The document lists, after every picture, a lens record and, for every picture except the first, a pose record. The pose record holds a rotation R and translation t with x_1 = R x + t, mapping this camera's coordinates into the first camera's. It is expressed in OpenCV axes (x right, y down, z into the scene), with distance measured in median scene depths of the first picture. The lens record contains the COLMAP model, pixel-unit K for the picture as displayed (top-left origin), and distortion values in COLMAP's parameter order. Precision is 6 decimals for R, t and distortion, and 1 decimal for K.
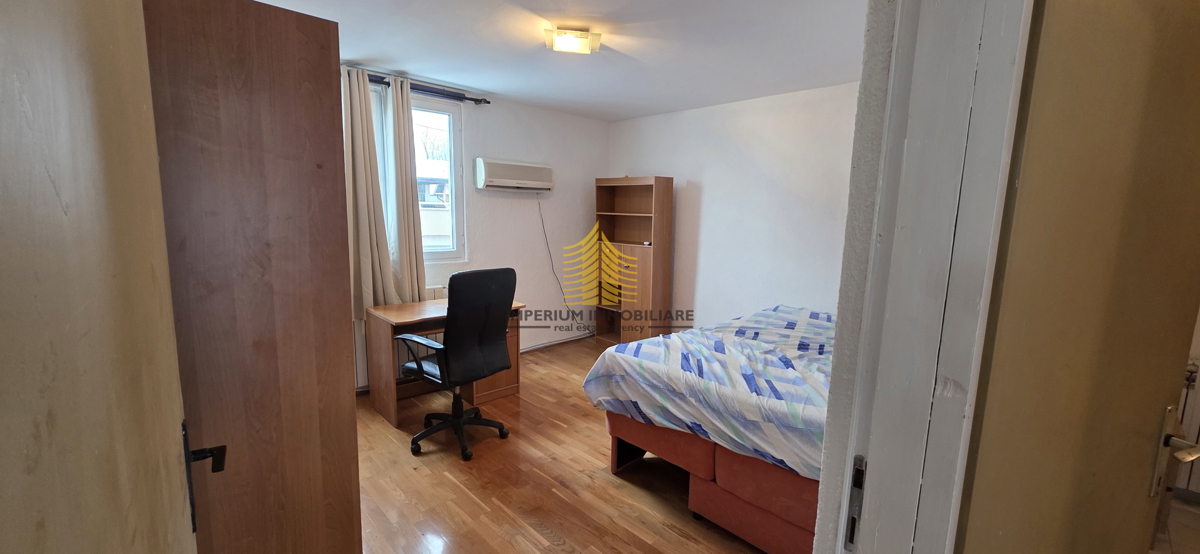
lens RADIAL K [[474.3, 0, 597.1], [0, 474.3, 277.3], [0, 0, 1]] dist [0.000597, -0.000256]
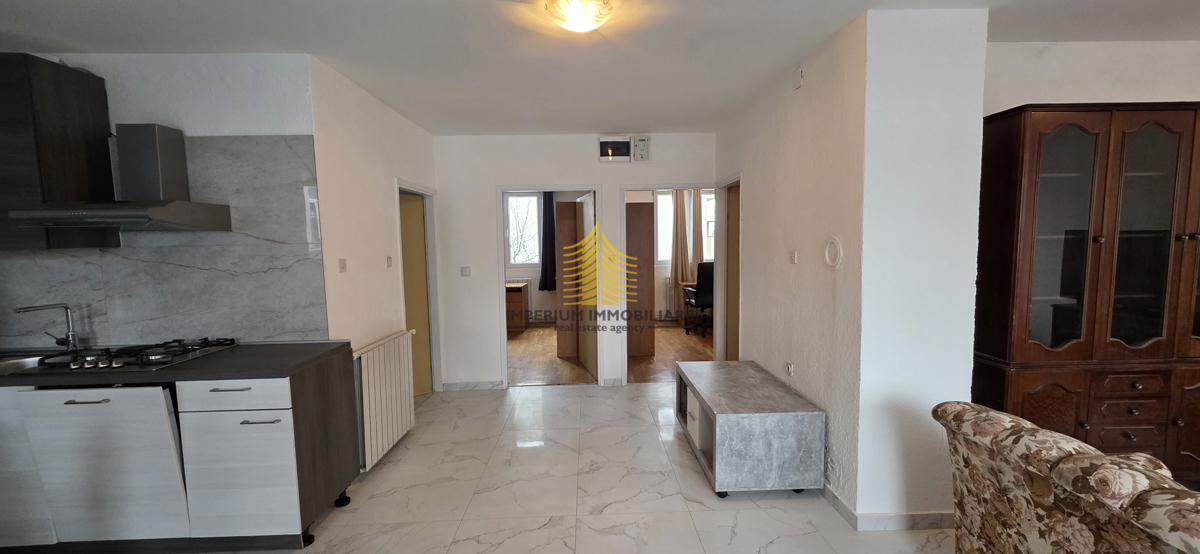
lens RADIAL K [[474.3, 0, 599.9], [0, 474.3, 280.0], [0, 0, 1]] dist [0.000597, -0.000256]
pose [[0.755800, 0.017973, -0.654556, 1.011973], [-0.049983, 0.998290, -0.030303, 0.194760], [0.652892, 0.055620, 0.755406, -1.364142]]
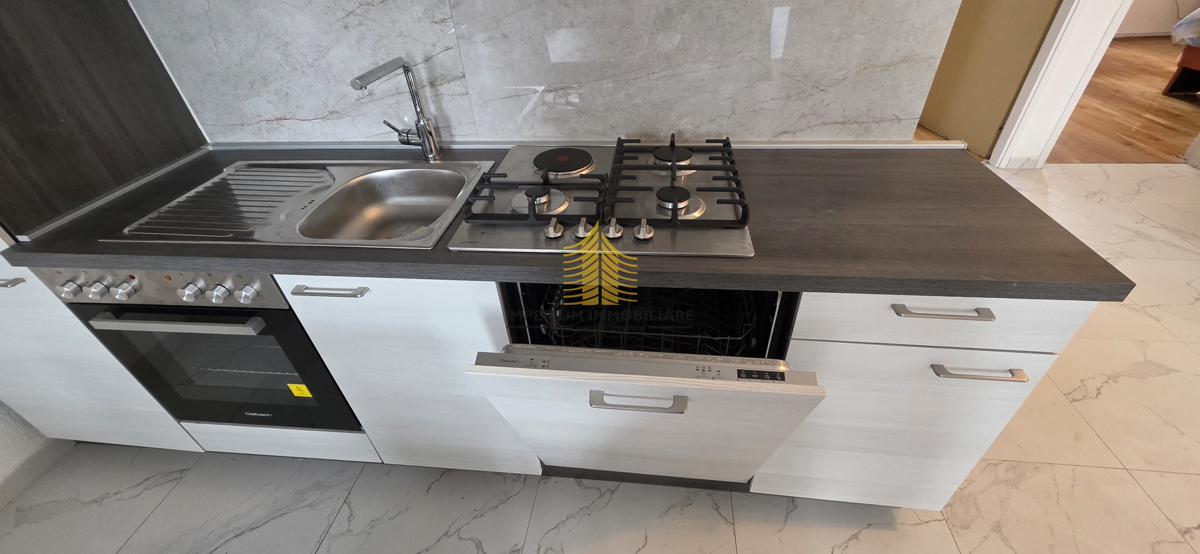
lens RADIAL K [[474.3, 0, 602.4], [0, 474.3, 275.6], [0, 0, 1]] dist [0.000597, -0.000256]
pose [[0.645732, 0.414105, -0.641519, 0.091106], [-0.042879, 0.858505, 0.511010, 0.207342], [0.762359, -0.302468, 0.572121, -1.508236]]
